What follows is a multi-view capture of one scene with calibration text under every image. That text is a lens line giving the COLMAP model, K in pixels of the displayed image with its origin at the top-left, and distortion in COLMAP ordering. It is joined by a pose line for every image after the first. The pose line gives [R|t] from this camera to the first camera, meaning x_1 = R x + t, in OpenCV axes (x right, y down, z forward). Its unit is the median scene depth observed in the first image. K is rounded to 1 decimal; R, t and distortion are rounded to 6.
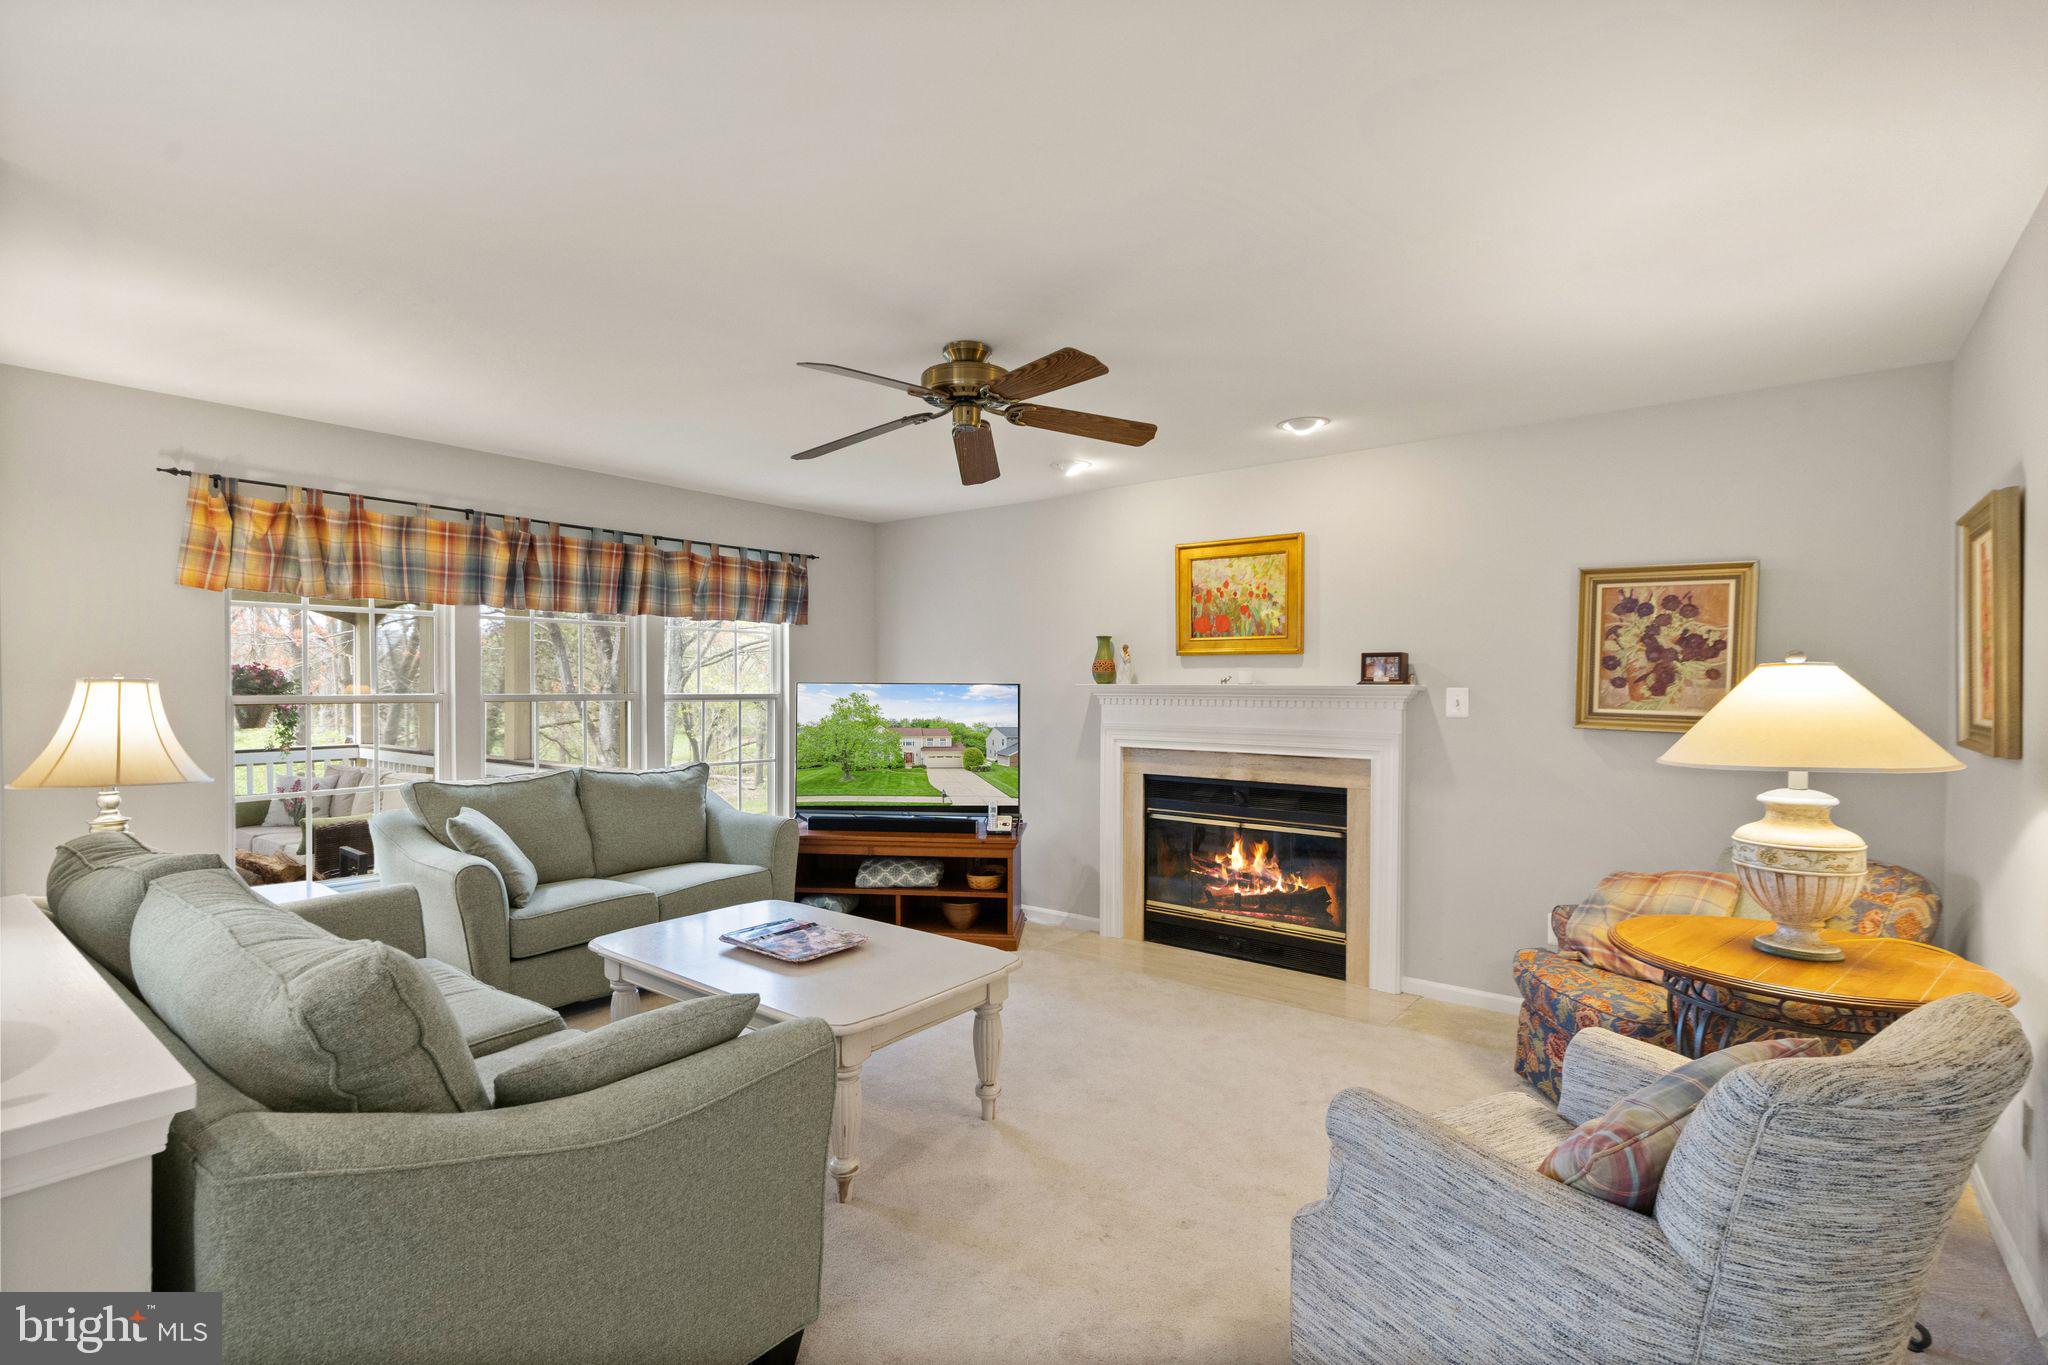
lens RADIAL K [[938.0, 0, 1006.2], [0, 938.0, 686.5], [0, 0, 1]] dist [0.003789, -0.000794]
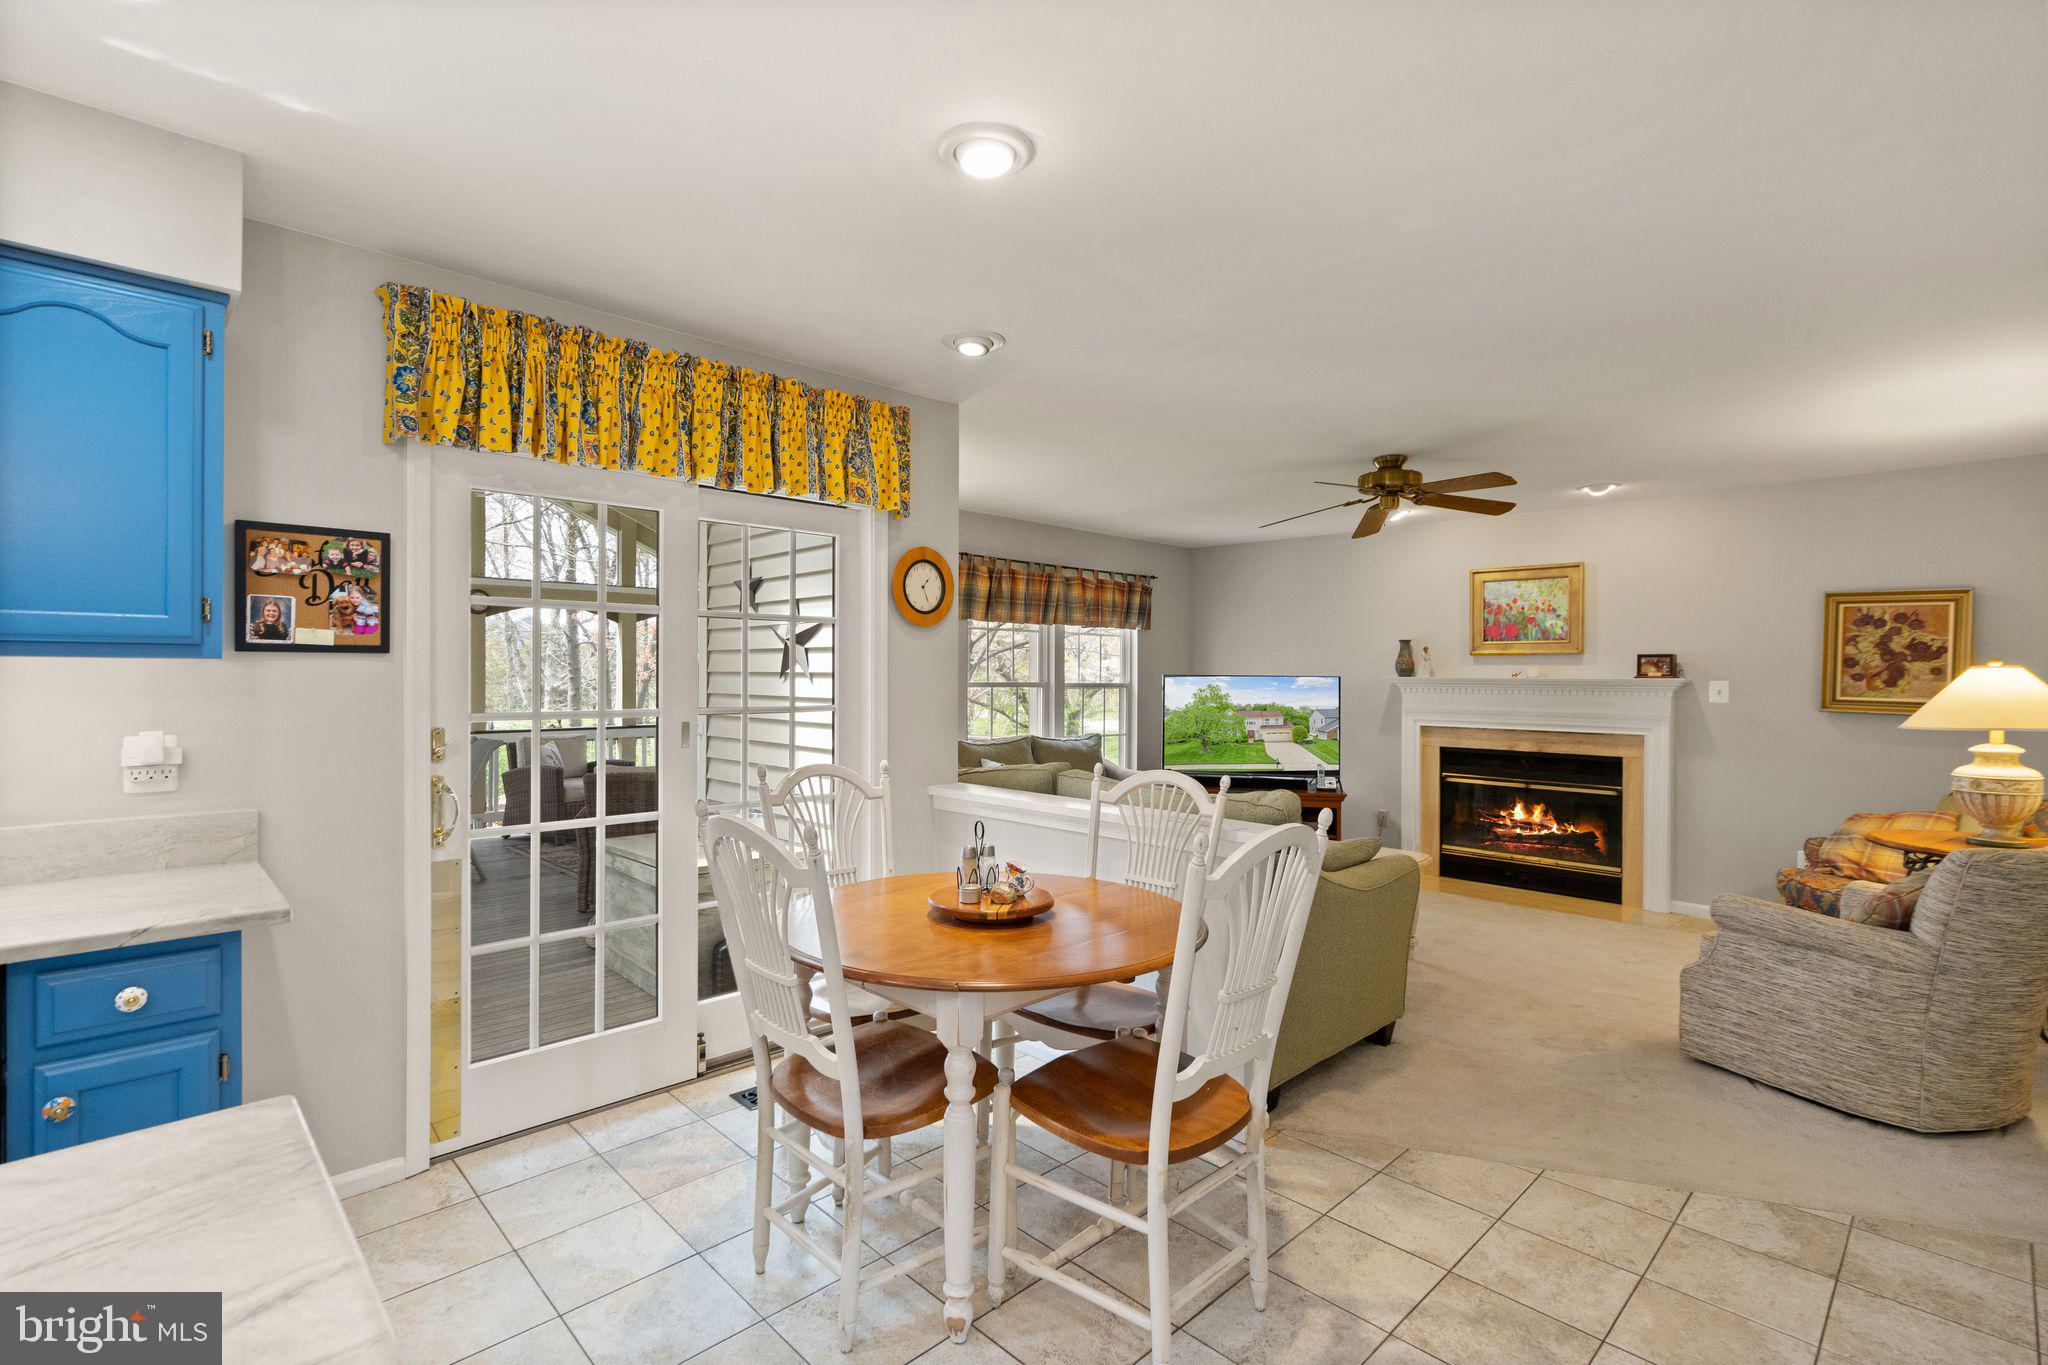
lens RADIAL K [[938.0, 0, 1009.9], [0, 938.0, 671.5], [0, 0, 1]] dist [0.003789, -0.000794]
pose [[0.991566, 0.003482, -0.129557, -0.333537], [-0.004443, 0.999965, -0.007135, 0.001859], [0.129527, 0.007650, 0.991546, -0.435371]]
